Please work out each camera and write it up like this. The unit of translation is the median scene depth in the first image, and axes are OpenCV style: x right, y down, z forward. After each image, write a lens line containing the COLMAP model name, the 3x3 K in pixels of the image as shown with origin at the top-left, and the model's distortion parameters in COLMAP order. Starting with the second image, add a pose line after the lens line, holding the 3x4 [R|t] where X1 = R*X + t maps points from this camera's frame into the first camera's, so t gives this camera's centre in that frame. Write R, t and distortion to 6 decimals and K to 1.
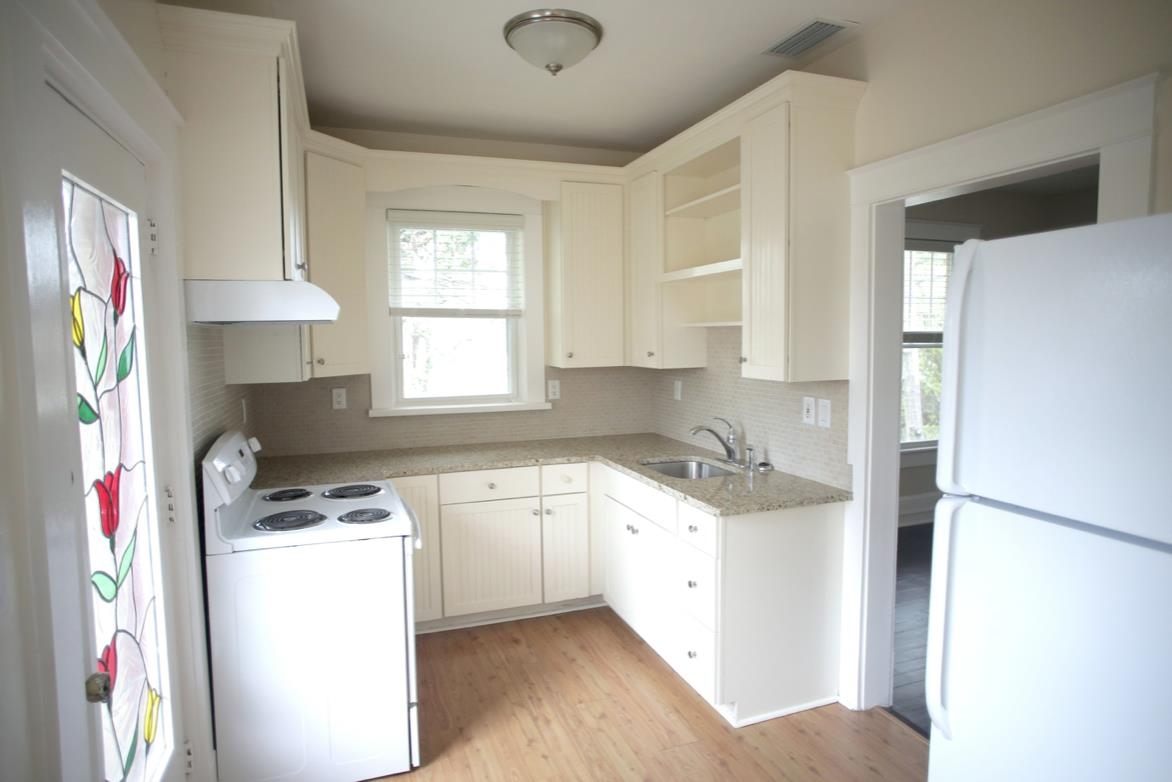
lens RADIAL K [[669.1, 0, 582.5], [0, 669.1, 385.0], [0, 0, 1]] dist [-0.075111, 0.056237]
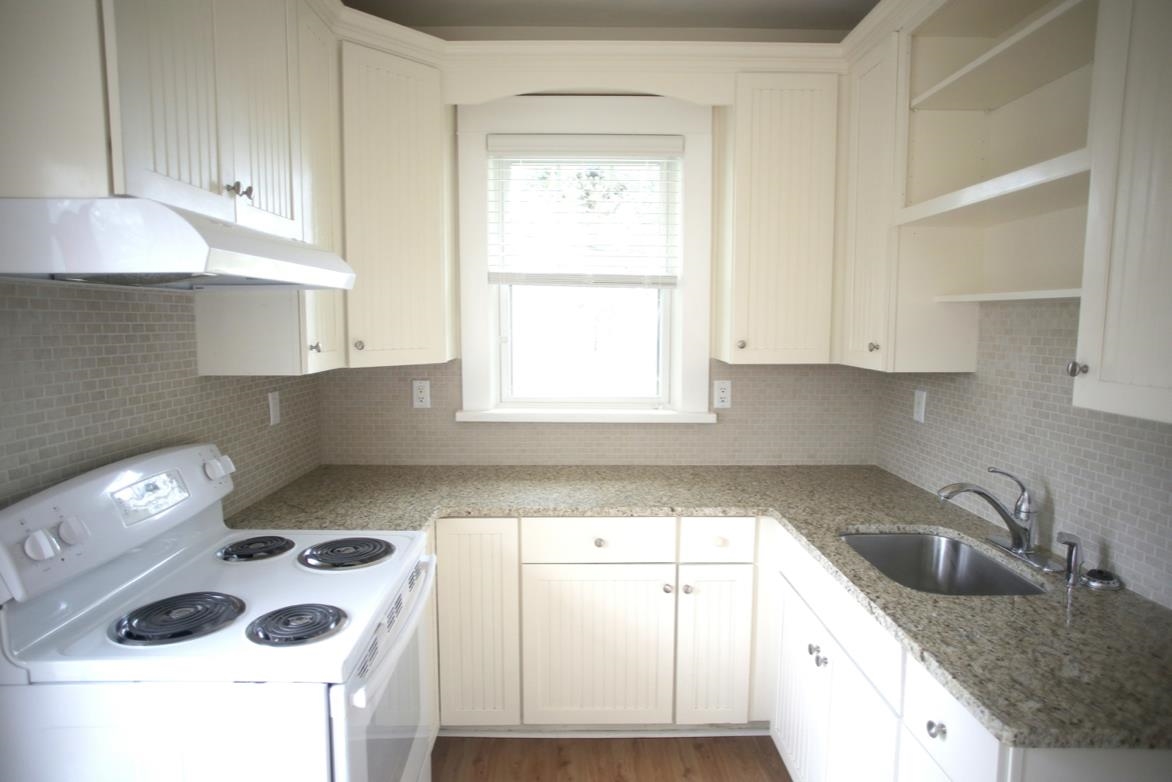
lens RADIAL K [[669.1, 0, 582.5], [0, 669.1, 385.0], [0, 0, 1]] dist [-0.075111, 0.056237]
pose [[0.944230, 0.047360, -0.325862, 0.051883], [-0.038647, 0.998702, 0.033164, -0.022683], [0.327010, -0.018721, 0.944835, 0.368390]]
